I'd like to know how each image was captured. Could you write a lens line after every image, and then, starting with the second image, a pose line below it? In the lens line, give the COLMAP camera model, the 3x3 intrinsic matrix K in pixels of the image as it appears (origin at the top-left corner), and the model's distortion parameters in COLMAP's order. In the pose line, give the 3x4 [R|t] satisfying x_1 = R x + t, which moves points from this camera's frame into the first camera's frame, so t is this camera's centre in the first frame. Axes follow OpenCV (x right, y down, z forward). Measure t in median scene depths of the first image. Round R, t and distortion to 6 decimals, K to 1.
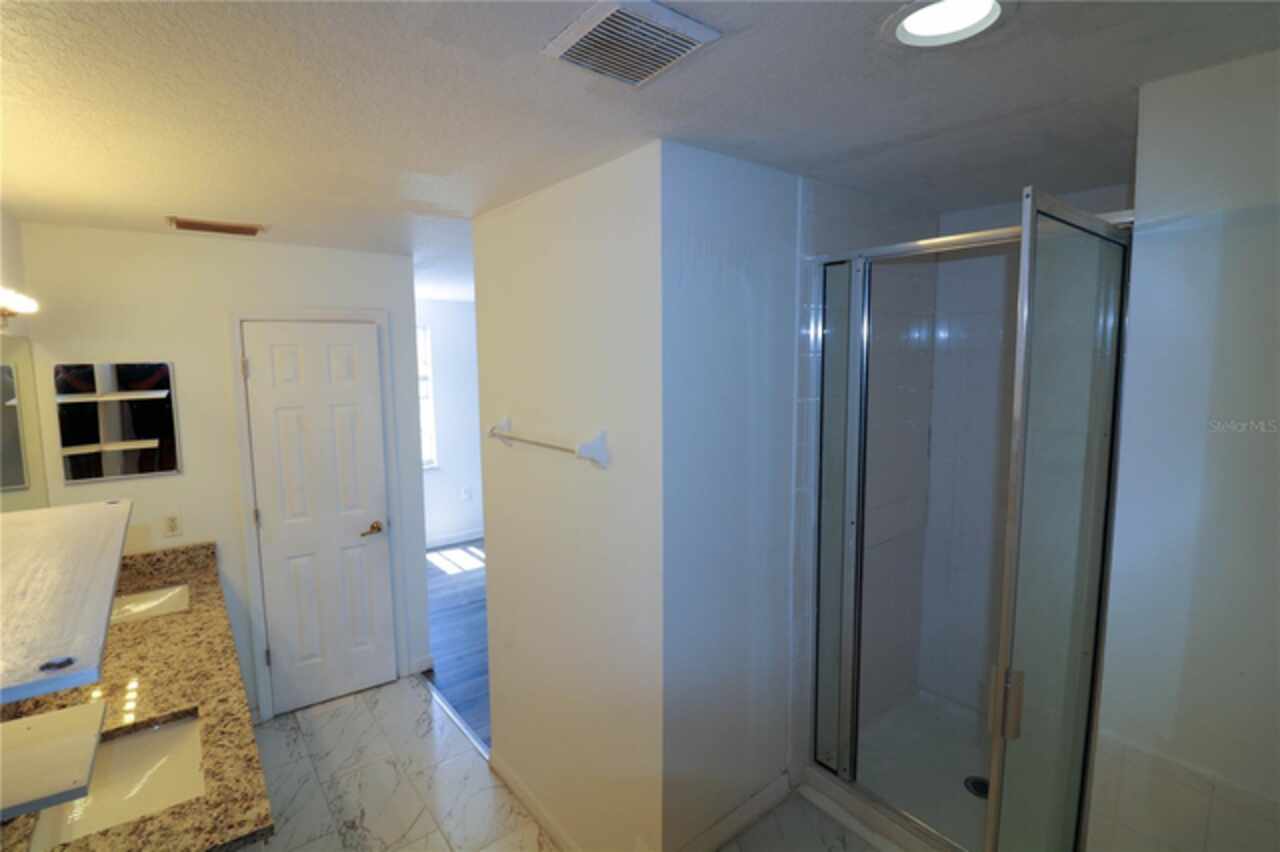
lens RADIAL K [[590.8, 0, 642.9], [0, 590.8, 417.7], [0, 0, 1]] dist [-0.001445, -0.007933]
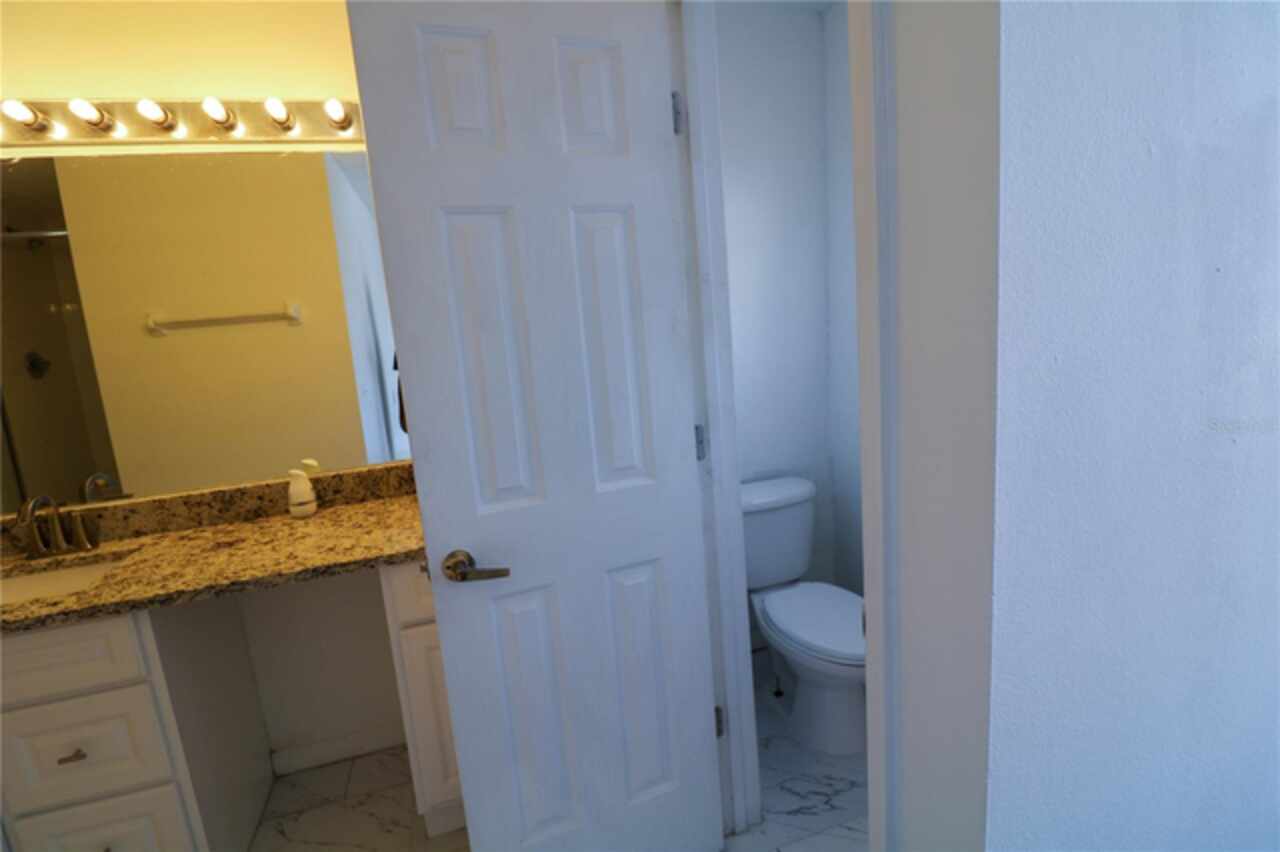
lens RADIAL K [[590.8, 0, 642.9], [0, 590.8, 417.7], [0, 0, 1]] dist [-0.001445, -0.007933]
pose [[-0.391588, 0.184157, -0.901524, -0.246816], [-0.002796, 0.979525, 0.201305, 0.060571], [0.920136, 0.081349, -0.383055, 1.283595]]
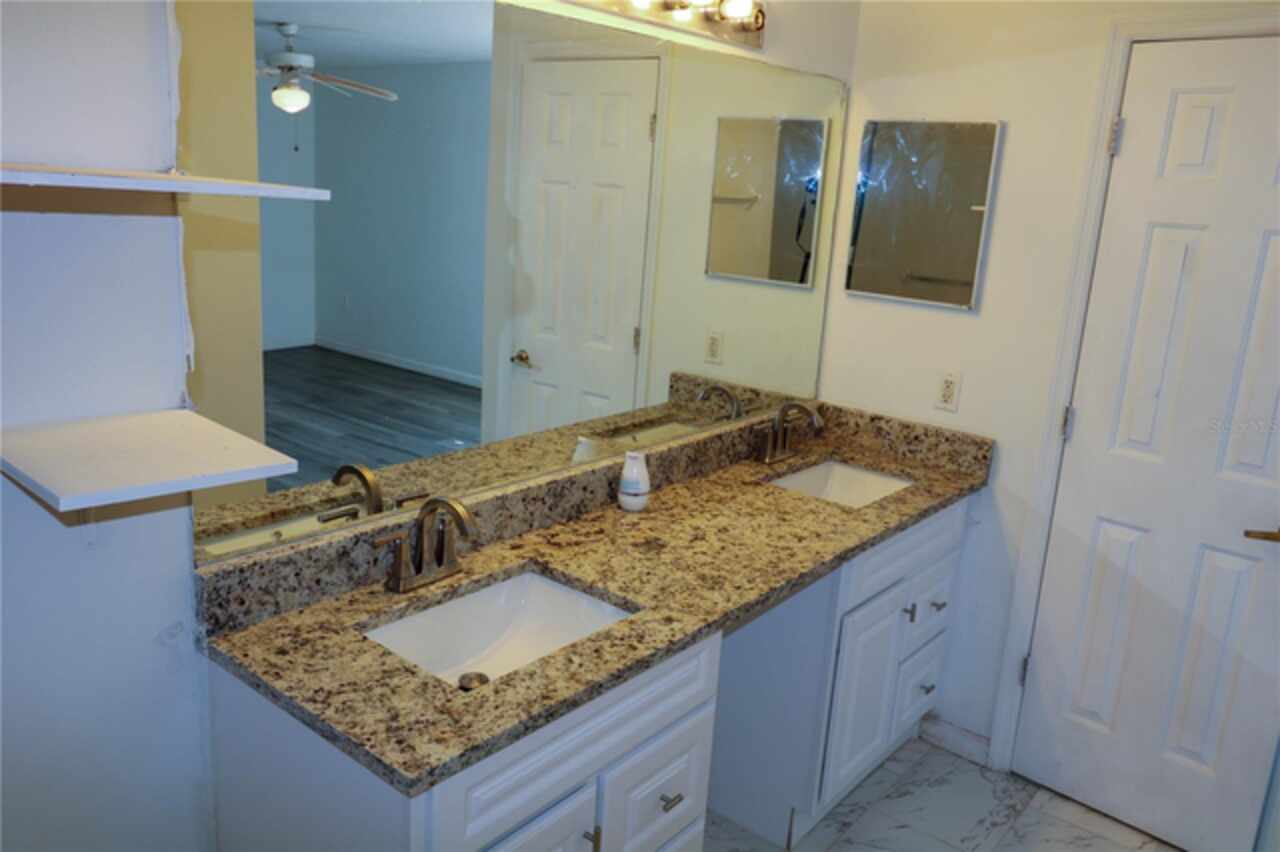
lens RADIAL K [[994.4, 0, 640.0], [0, 994.4, 426.0], [0, 0, 1]] dist [0.006730, 0.001806]
pose [[0.208765, 0.257267, -0.943520, 0.142100], [-0.165665, 0.960138, 0.225143, 0.034757], [0.963832, 0.109306, 0.243064, 0.452508]]
